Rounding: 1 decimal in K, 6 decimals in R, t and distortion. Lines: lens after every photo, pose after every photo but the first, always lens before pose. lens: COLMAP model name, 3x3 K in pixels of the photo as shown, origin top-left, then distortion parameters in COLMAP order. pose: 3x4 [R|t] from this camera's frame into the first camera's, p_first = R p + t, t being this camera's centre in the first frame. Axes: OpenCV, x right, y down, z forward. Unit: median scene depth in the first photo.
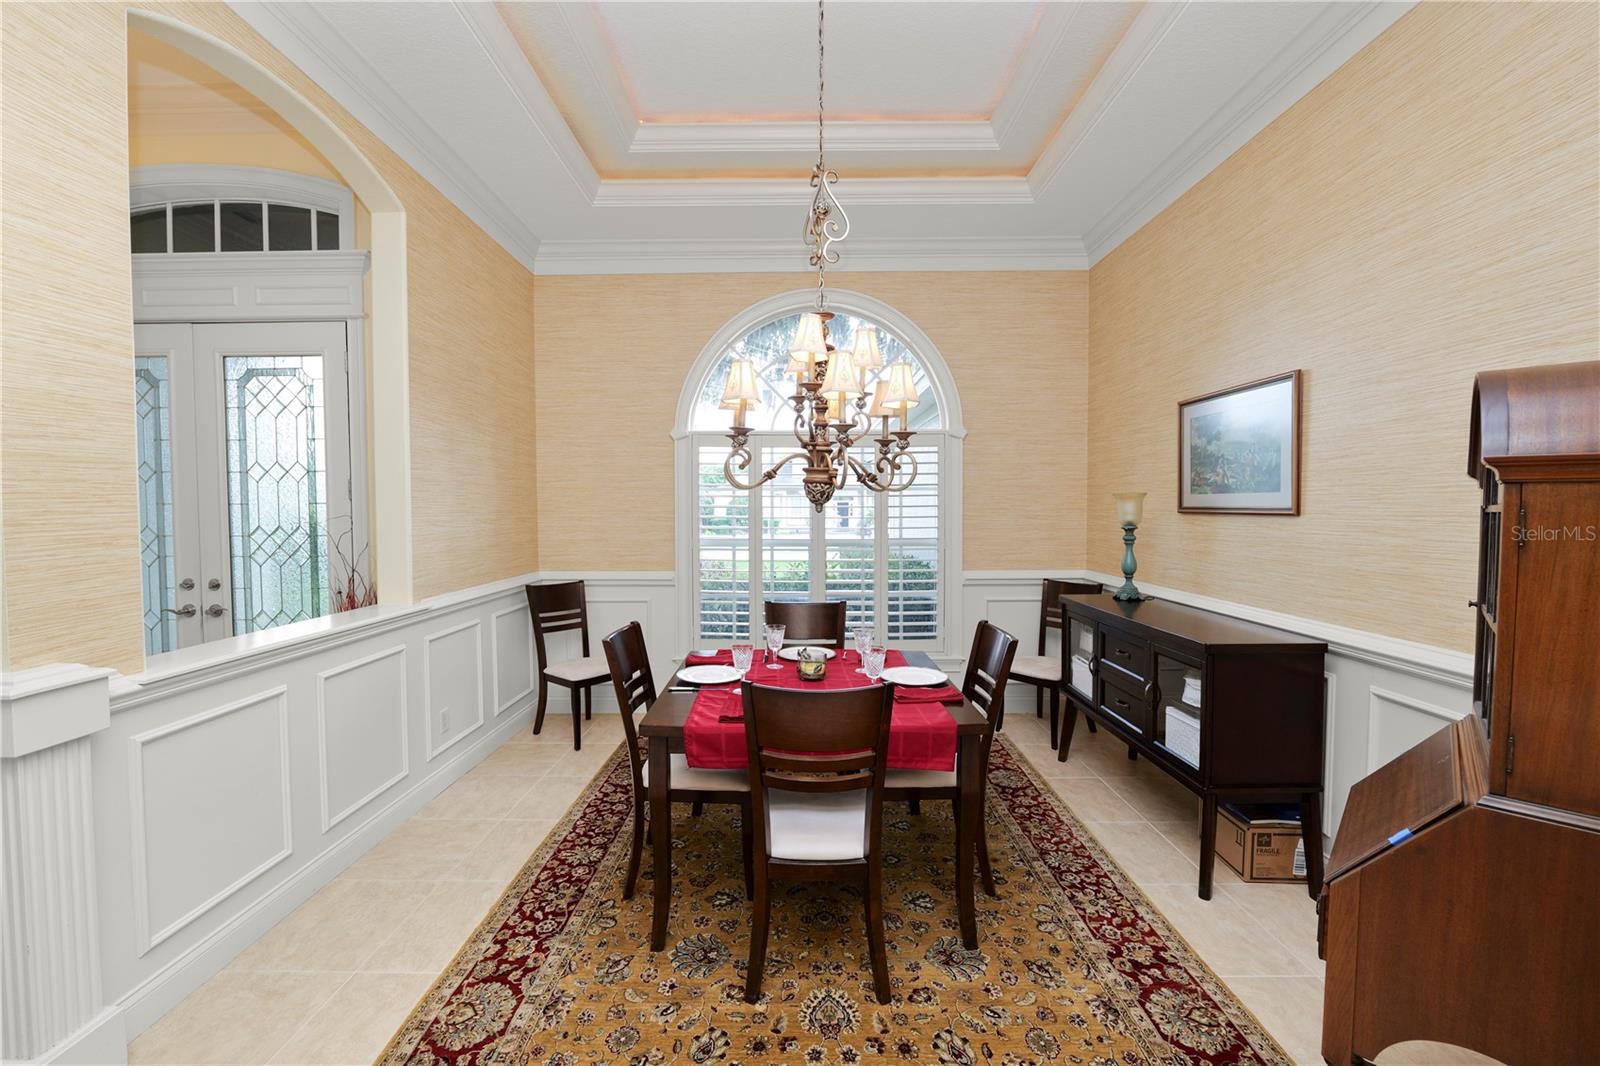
lens RADIAL K [[648.5, 0, 797.2], [0, 648.5, 528.5], [0, 0, 1]] dist [-0.012742, 0.001227]
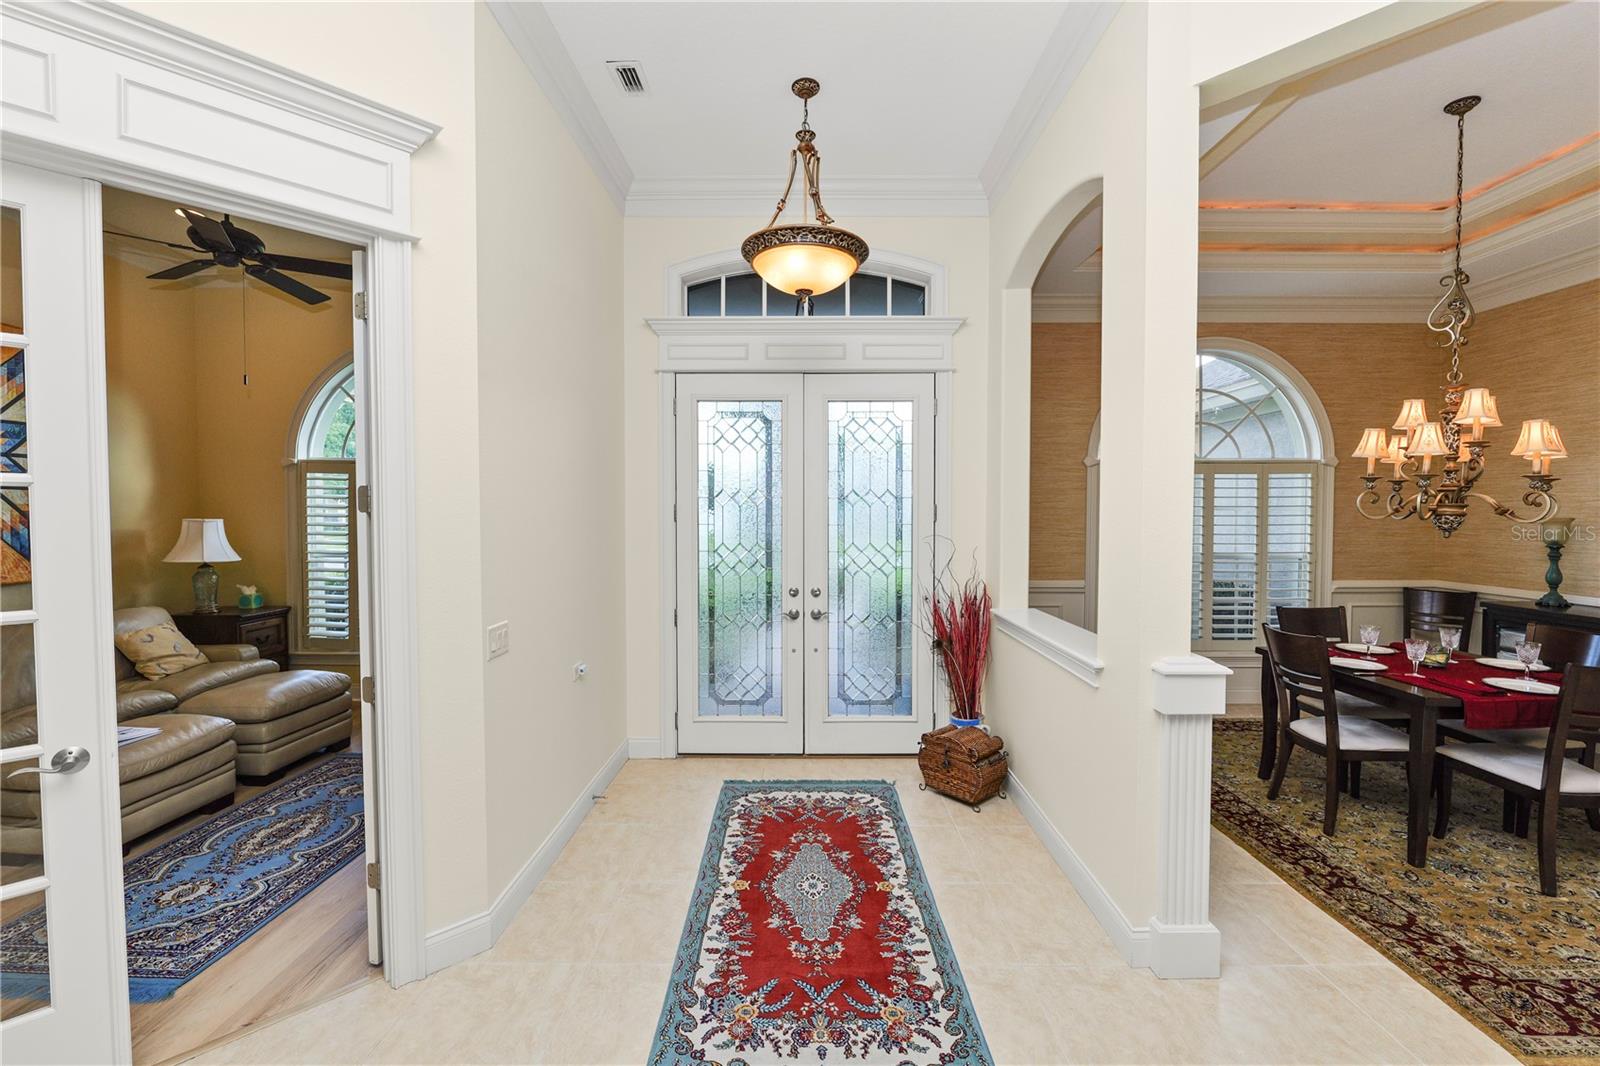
lens RADIAL K [[648.5, 0, 802.5], [0, 648.5, 533.2], [0, 0, 1]] dist [-0.012742, 0.001227]
pose [[0.999995, 0.002695, 0.001419, -0.958015], [-0.002697, 0.999996, 0.001269, -0.025187], [-0.001416, -0.001273, 0.999998, -0.209867]]
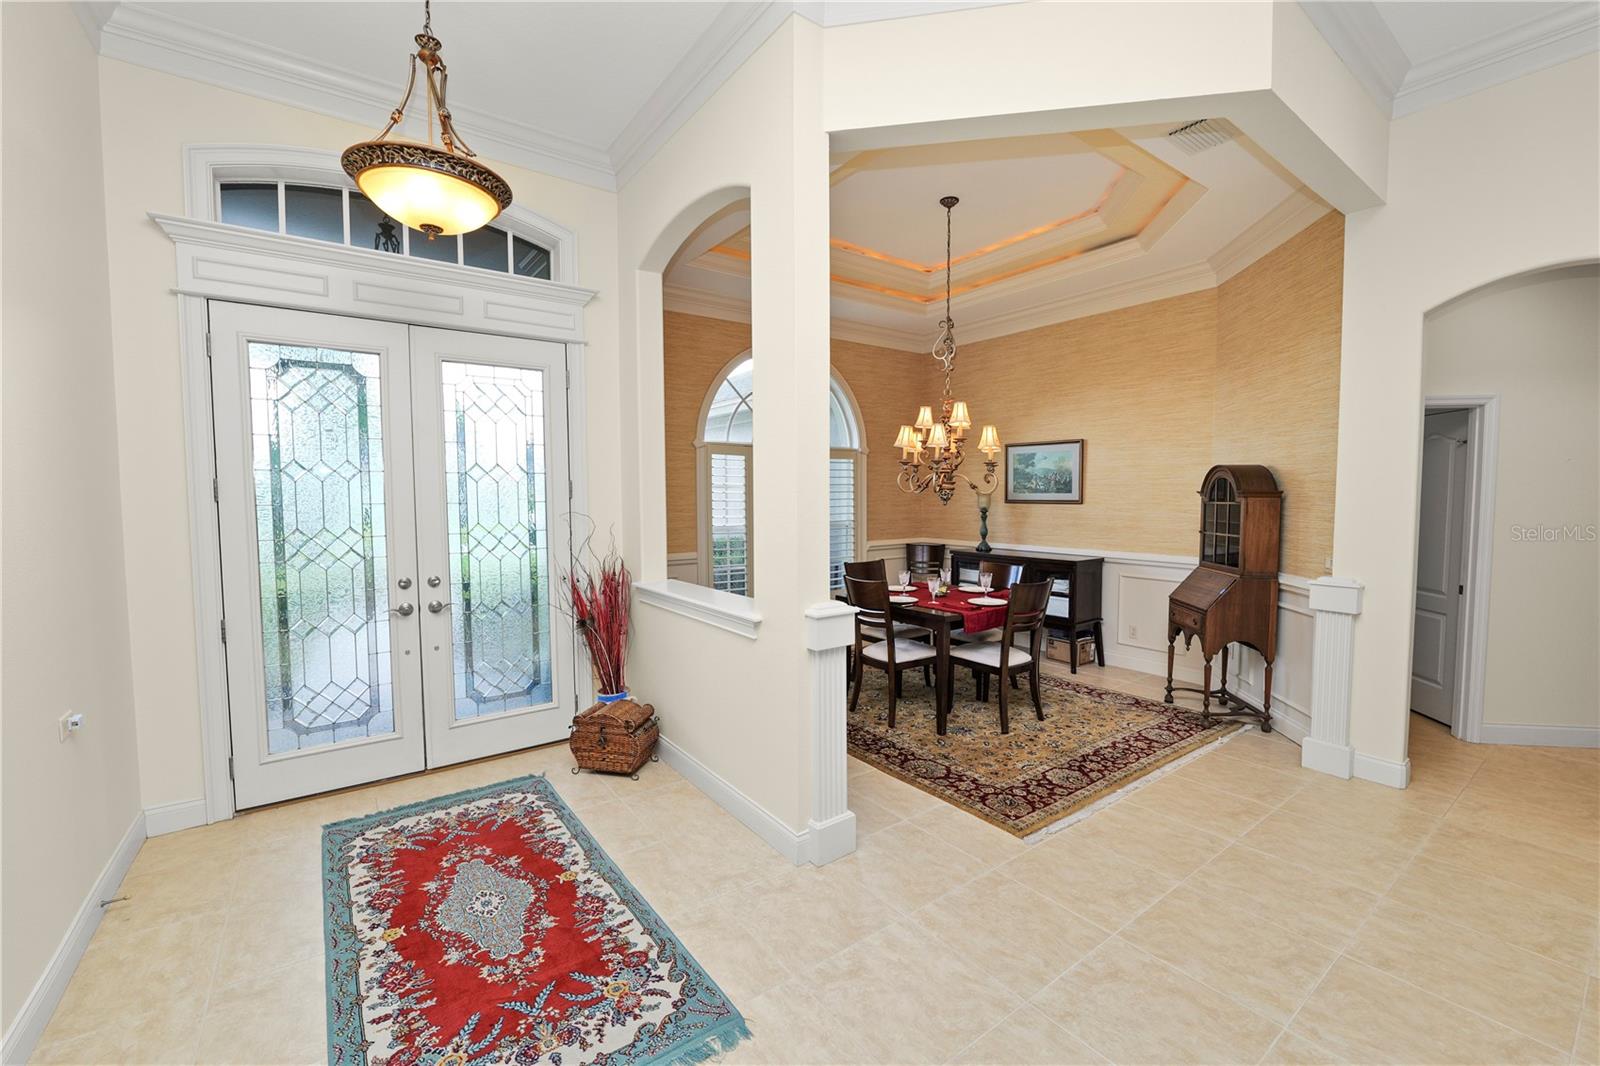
lens RADIAL K [[648.5, 0, 793.5], [0, 648.5, 530.0], [0, 0, 1]] dist [-0.012742, 0.001227]
pose [[0.807847, -0.035356, 0.588331, -1.075504], [0.021664, 0.999306, 0.030307, -0.015423], [-0.588994, -0.011738, 0.808052, -0.182720]]
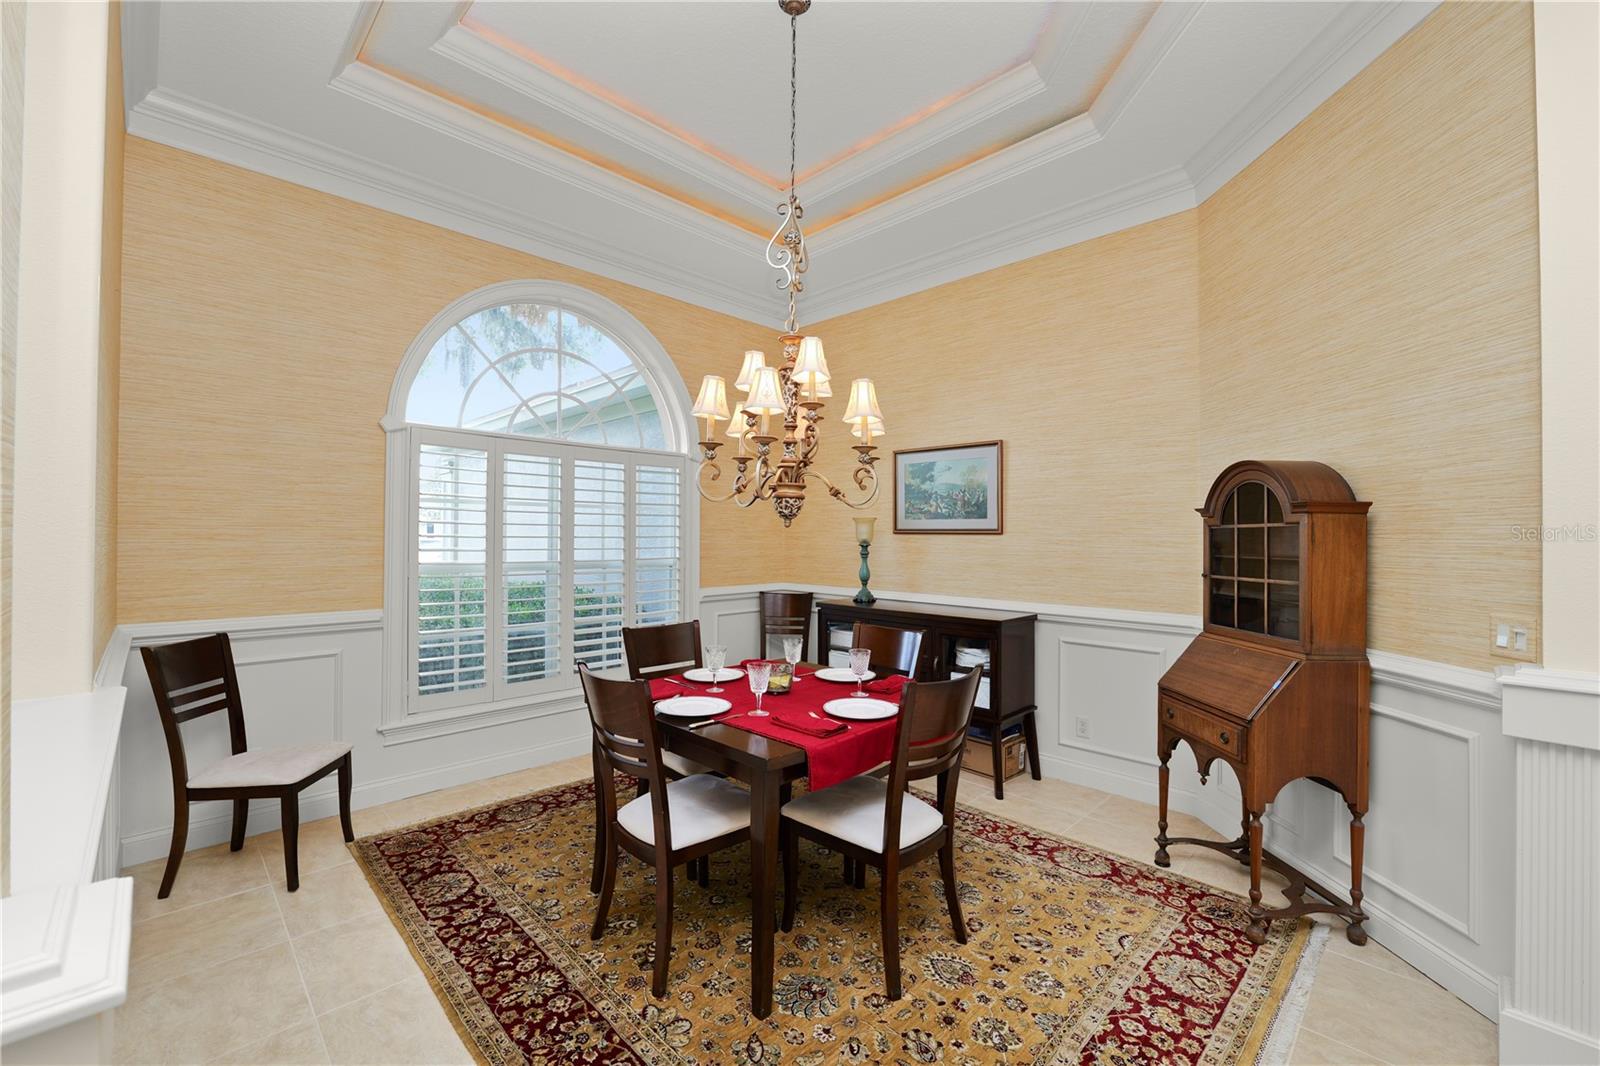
lens RADIAL K [[648.5, 0, 793.5], [0, 648.5, 528.2], [0, 0, 1]] dist [-0.012742, 0.001227]
pose [[0.705382, 0.015613, 0.708655, -0.525698], [0.014641, 0.999223, -0.036587, 0.011636], [-0.708676, 0.036183, 0.704605, 0.207200]]
